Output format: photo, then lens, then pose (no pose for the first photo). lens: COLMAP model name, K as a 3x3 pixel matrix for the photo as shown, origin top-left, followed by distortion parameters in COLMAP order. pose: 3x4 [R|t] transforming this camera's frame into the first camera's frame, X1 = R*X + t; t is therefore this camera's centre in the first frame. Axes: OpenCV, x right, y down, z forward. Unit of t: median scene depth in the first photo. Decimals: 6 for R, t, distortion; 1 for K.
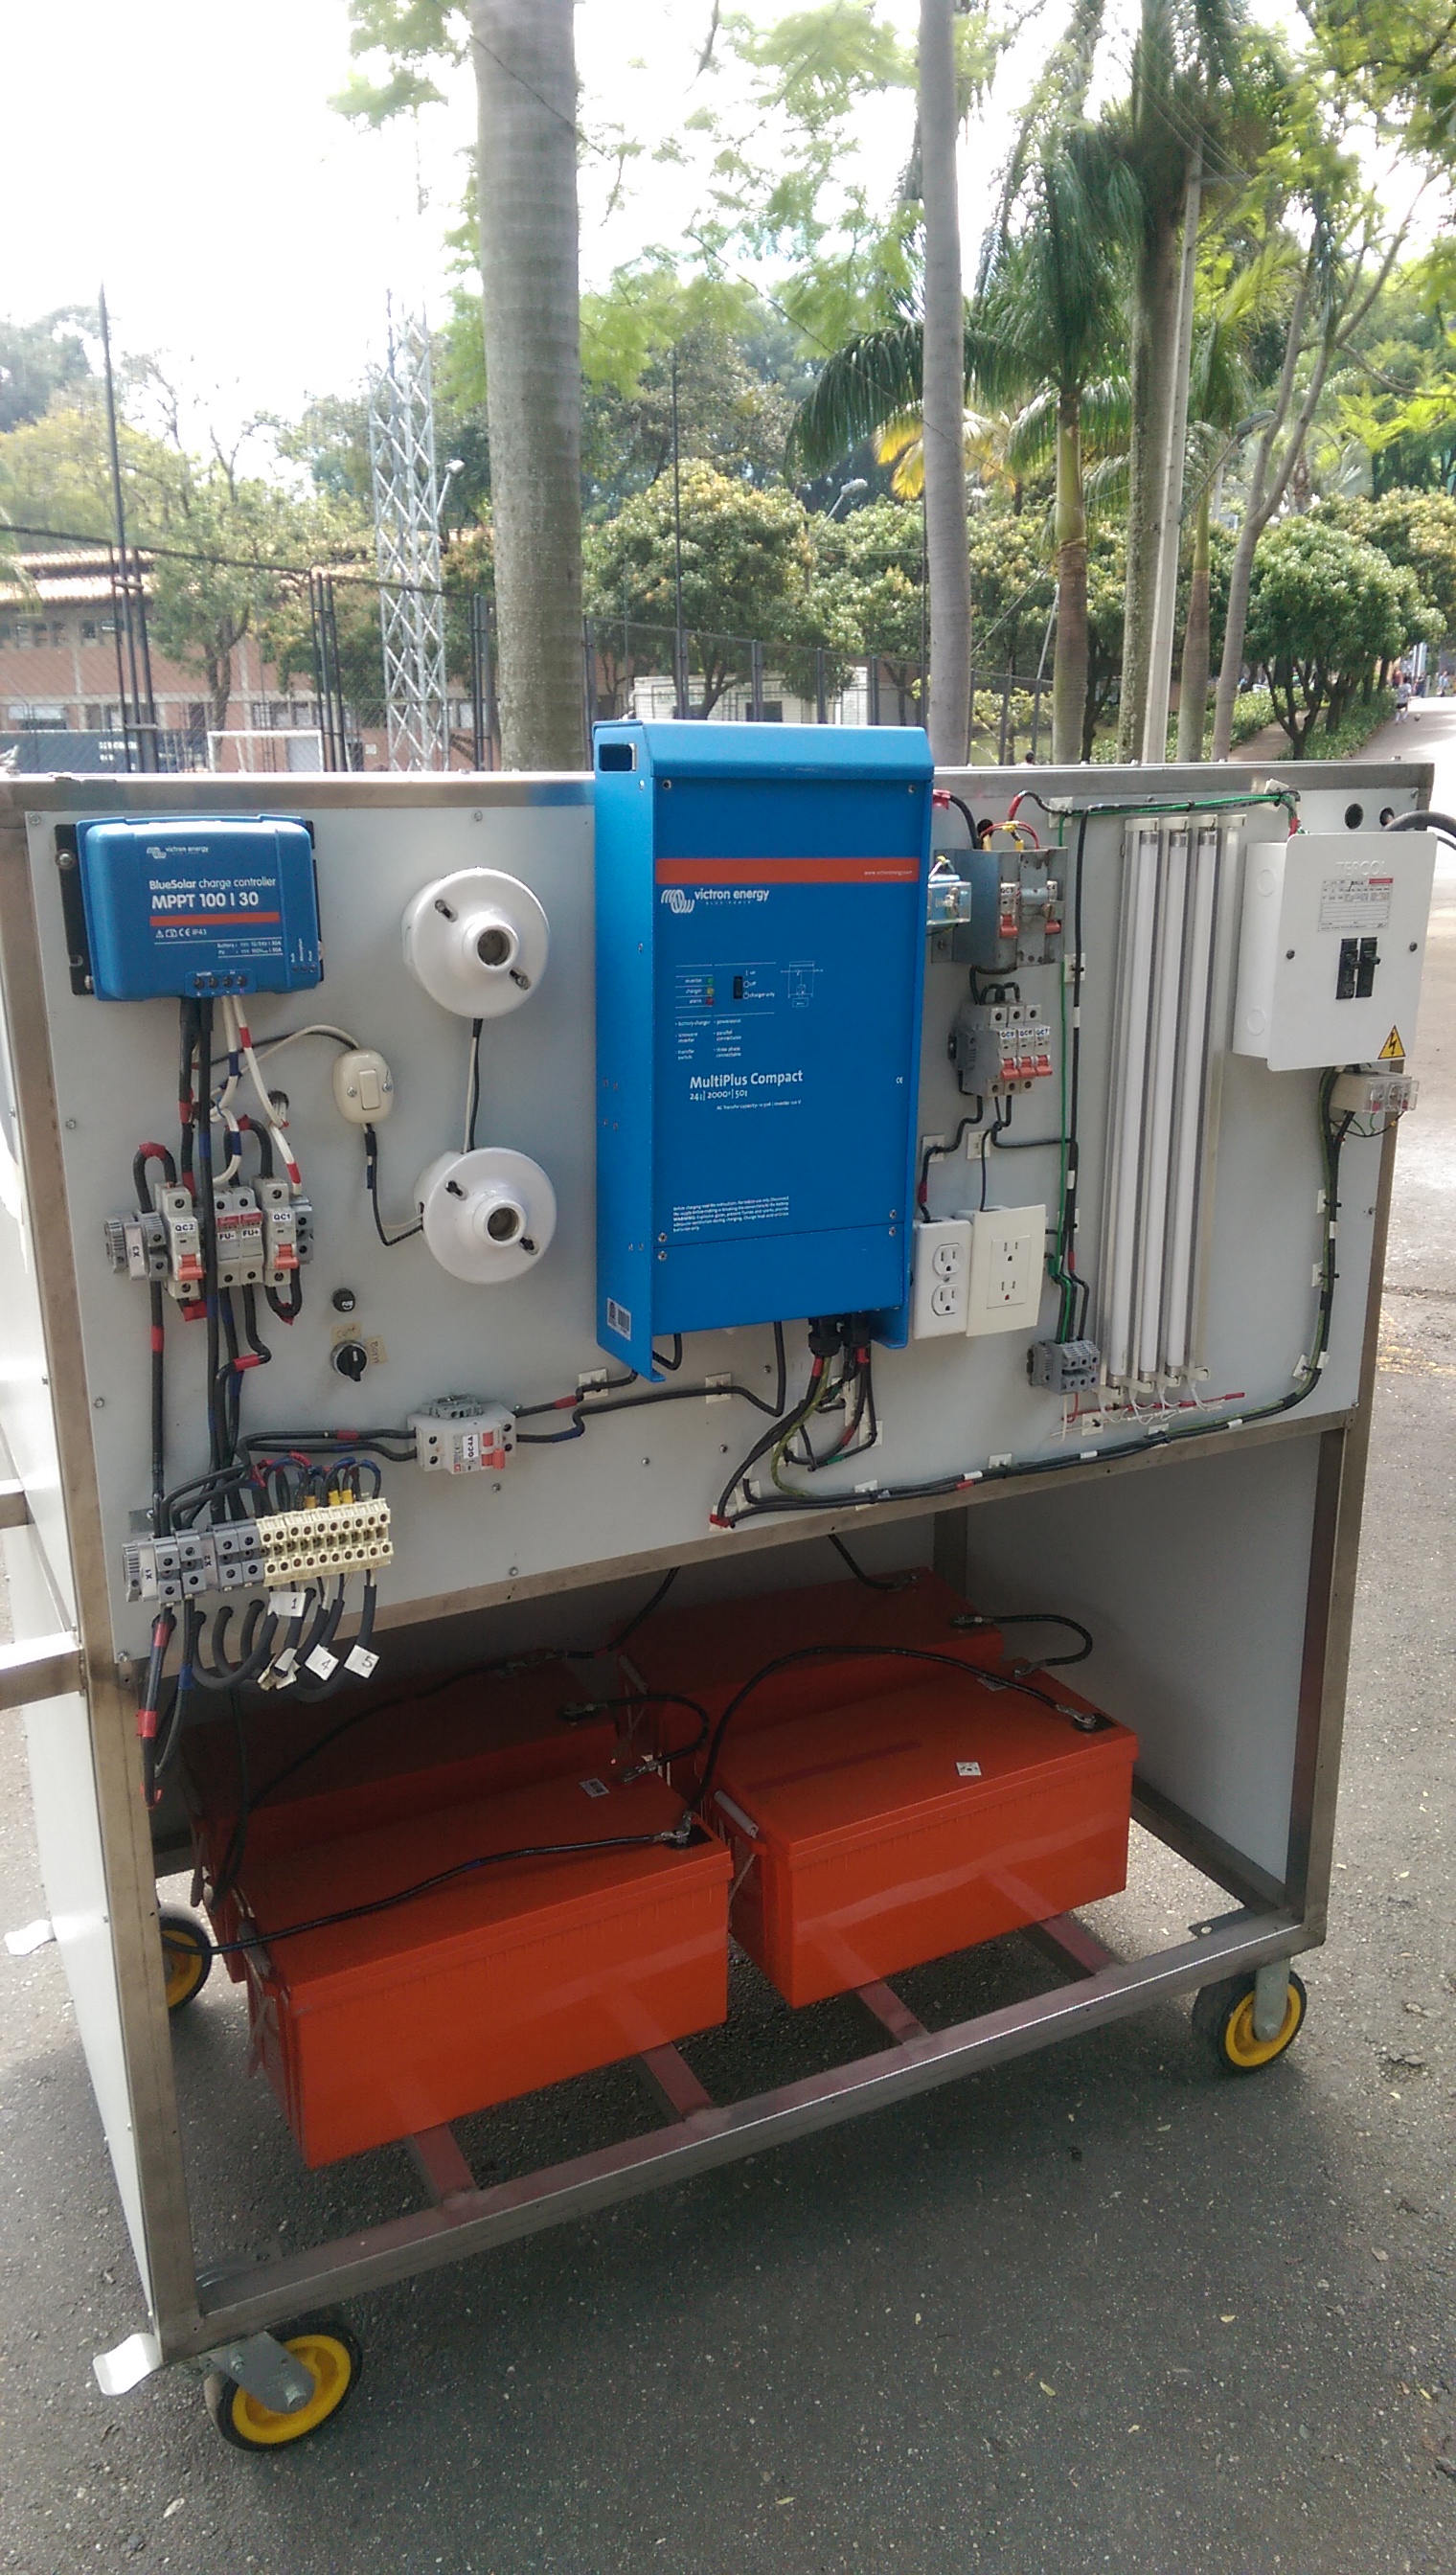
lens RADIAL K [[1851.1, 0, 725.8], [0, 1851.1, 1280.6], [0, 0, 1]] dist [0.002148, -0.002684]
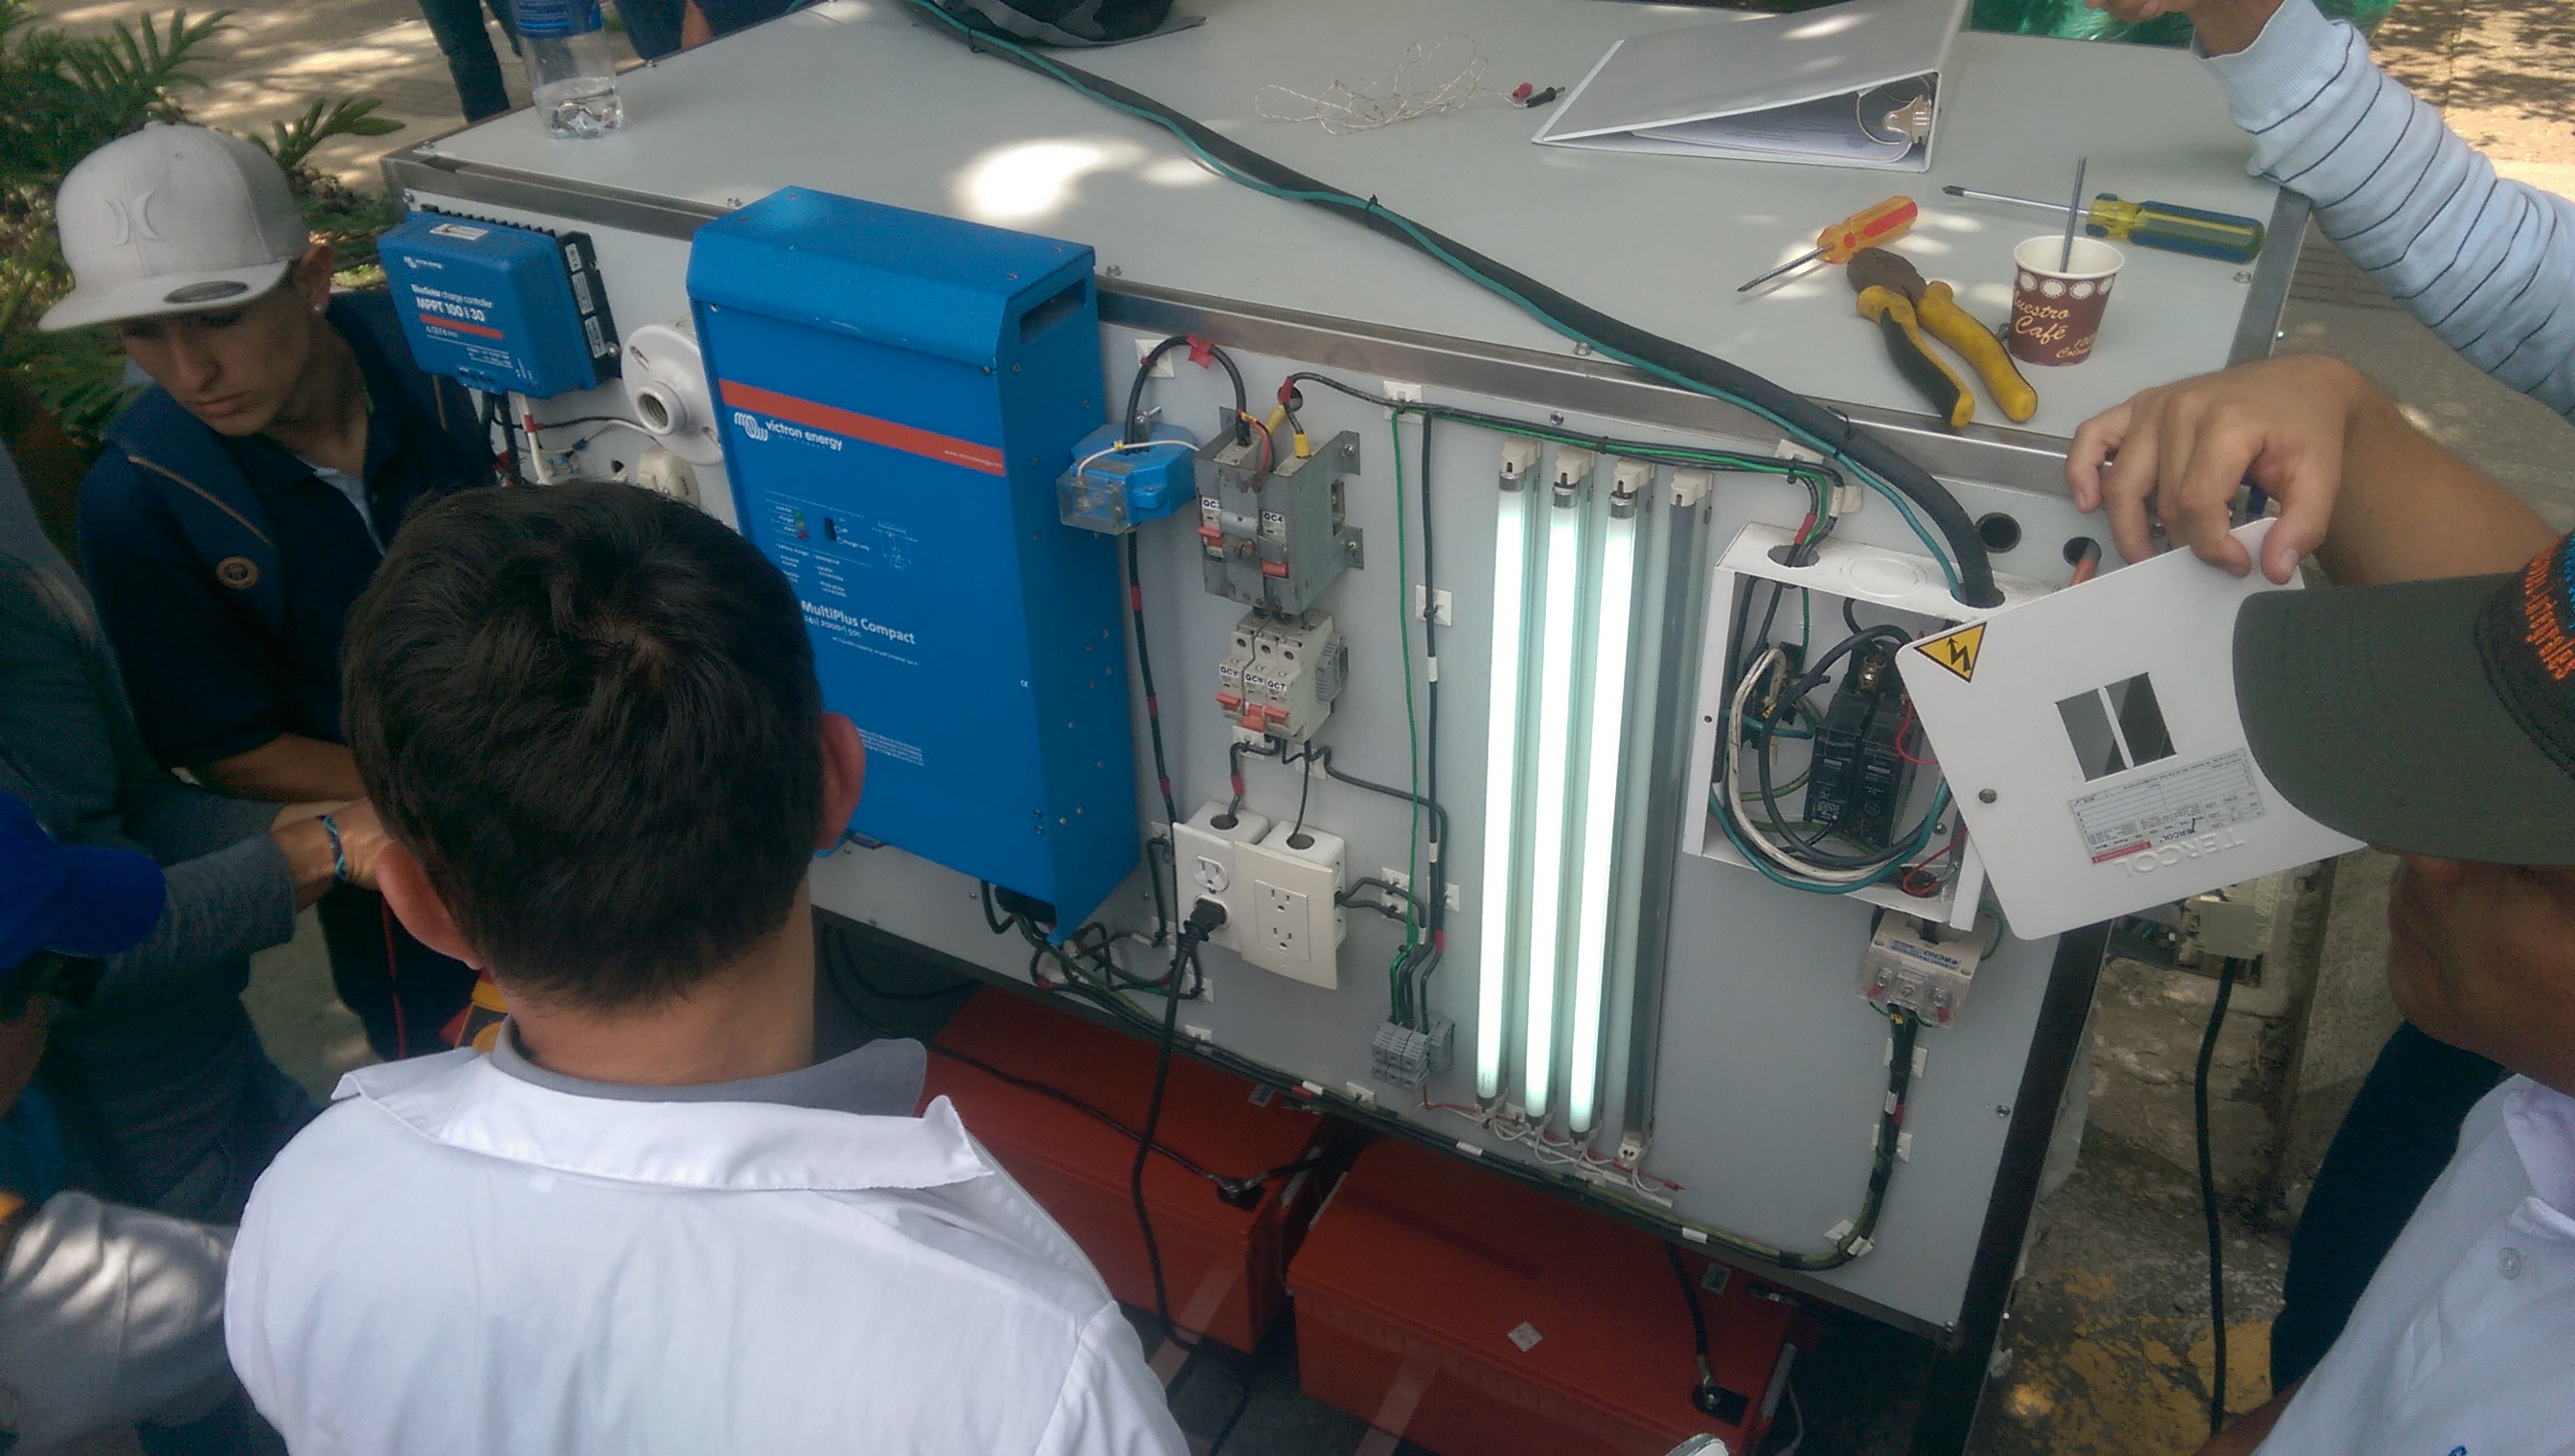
lens RADIAL K [[1851.1, 0, 1296.2], [0, 1851.1, 733.9], [0, 0, 1]] dist [0.002148, -0.002684]
pose [[0.568504, 0.465881, -0.678054, 0.786495], [-0.188341, 0.876016, 0.443986, -0.512720], [0.800831, -0.124703, 0.585763, 0.654590]]
